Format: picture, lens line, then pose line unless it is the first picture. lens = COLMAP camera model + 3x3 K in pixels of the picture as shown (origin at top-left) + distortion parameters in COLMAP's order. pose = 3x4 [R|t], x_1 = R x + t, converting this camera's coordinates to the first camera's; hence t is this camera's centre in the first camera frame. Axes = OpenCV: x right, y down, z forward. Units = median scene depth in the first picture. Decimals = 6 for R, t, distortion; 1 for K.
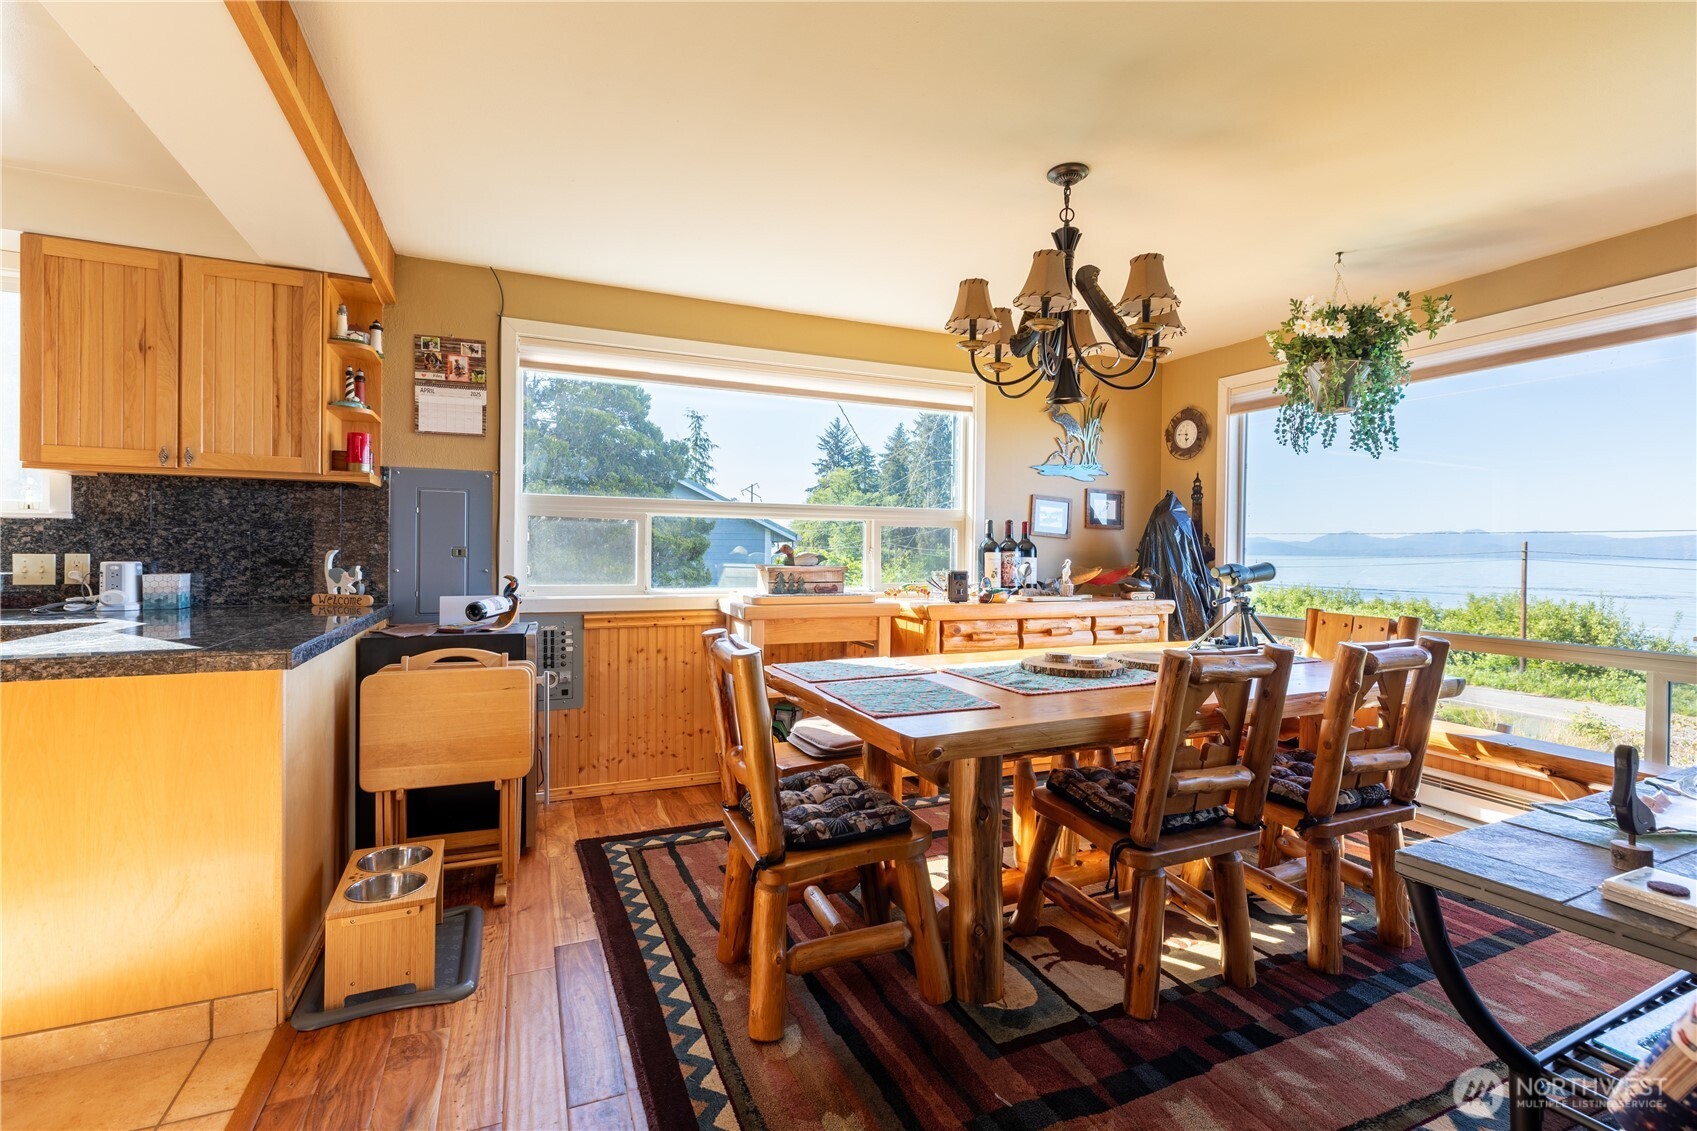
lens RADIAL K [[770.1, 0, 856.7], [0, 770.1, 555.7], [0, 0, 1]] dist [0.002116, 0.000084]
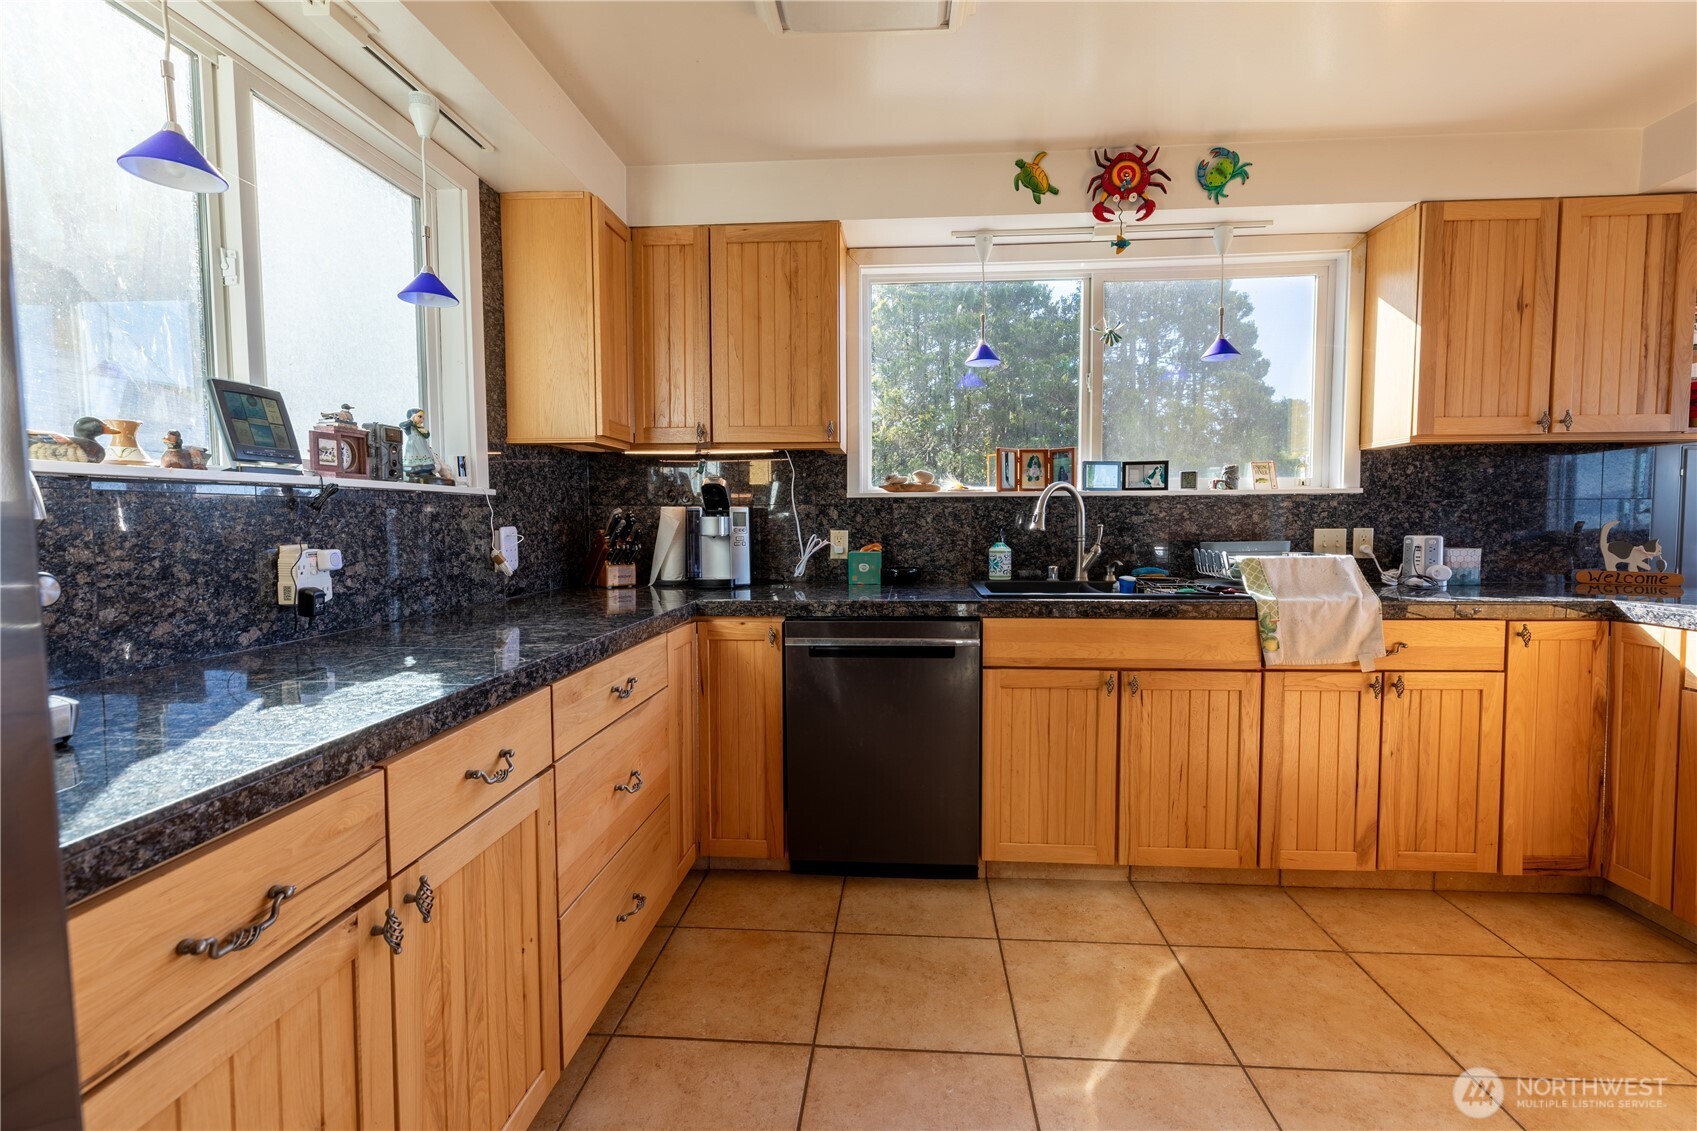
lens RADIAL K [[770.1, 0, 787.8], [0, 770.1, 562.4], [0, 0, 1]] dist [0.002116, 0.000084]
pose [[0.884126, 0.008516, -0.467170, -1.135055], [0.012871, 0.999011, 0.042570, -0.009900], [0.467070, -0.043650, 0.883142, -0.225957]]
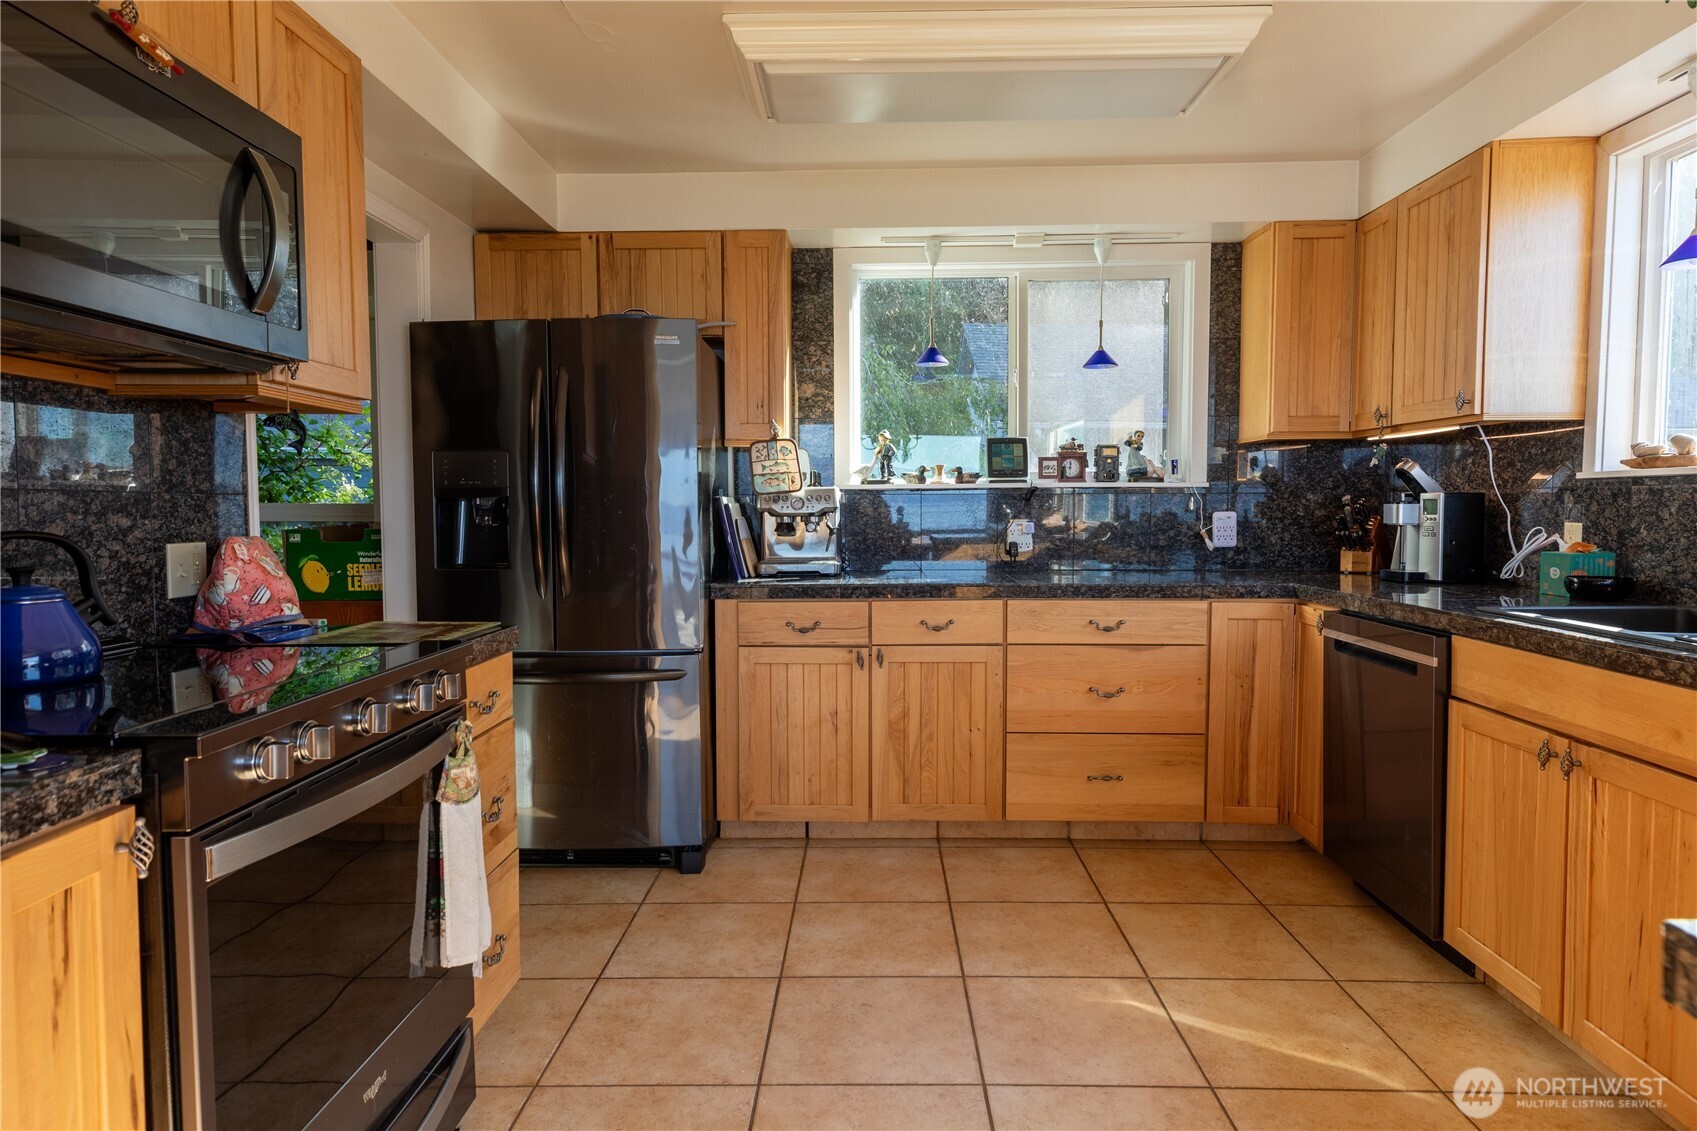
lens RADIAL K [[986.2, 0, 852.8], [0, 986.2, 562.8], [0, 0, 1]] dist [0.002814, 0.002033]
pose [[-0.418463, 0.044335, -0.907151, -0.388548], [-0.008982, 0.998557, 0.052946, -0.013623], [0.908189, 0.030304, -0.417461, 0.457540]]
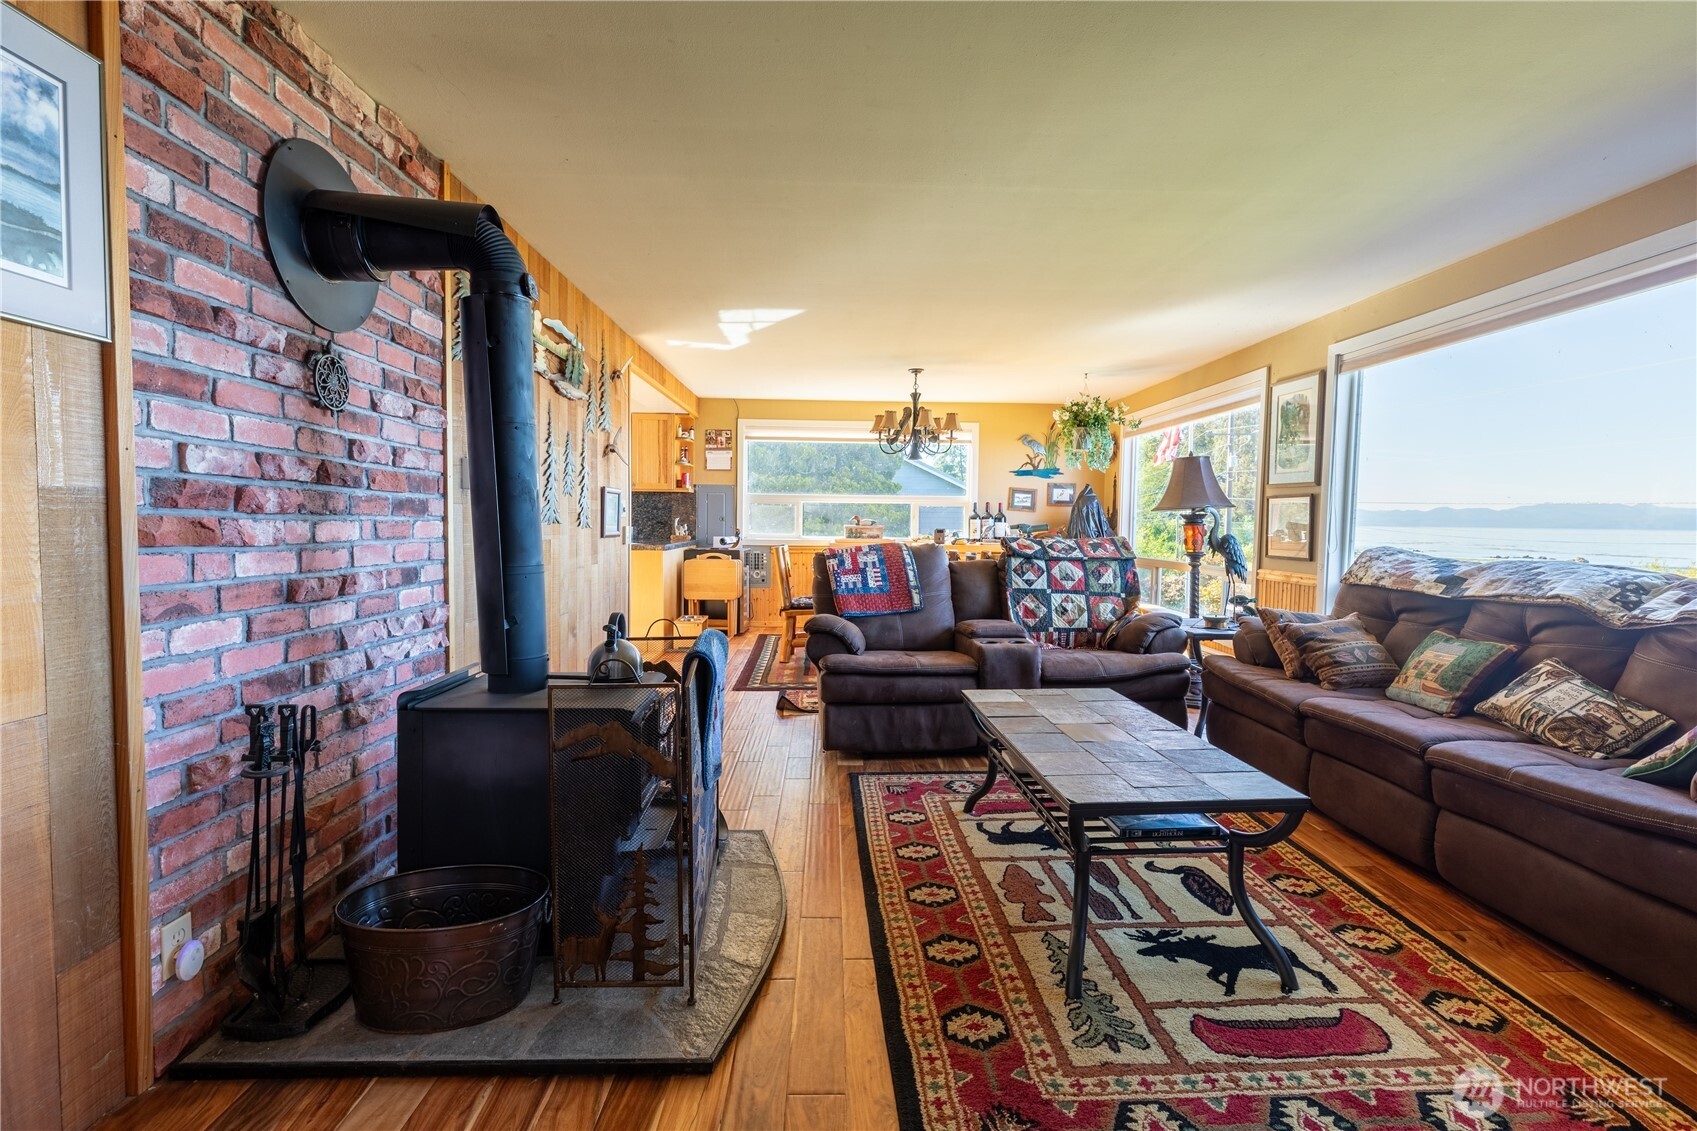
lens RADIAL K [[770.1, 0, 851.1], [0, 770.1, 557.5], [0, 0, 1]] dist [0.002116, 0.000084]
pose [[0.925058, 0.018837, -0.379358, 0.858000], [-0.003341, 0.999134, 0.041466, 0.016038], [0.379811, -0.037091, 0.924320, -1.194800]]
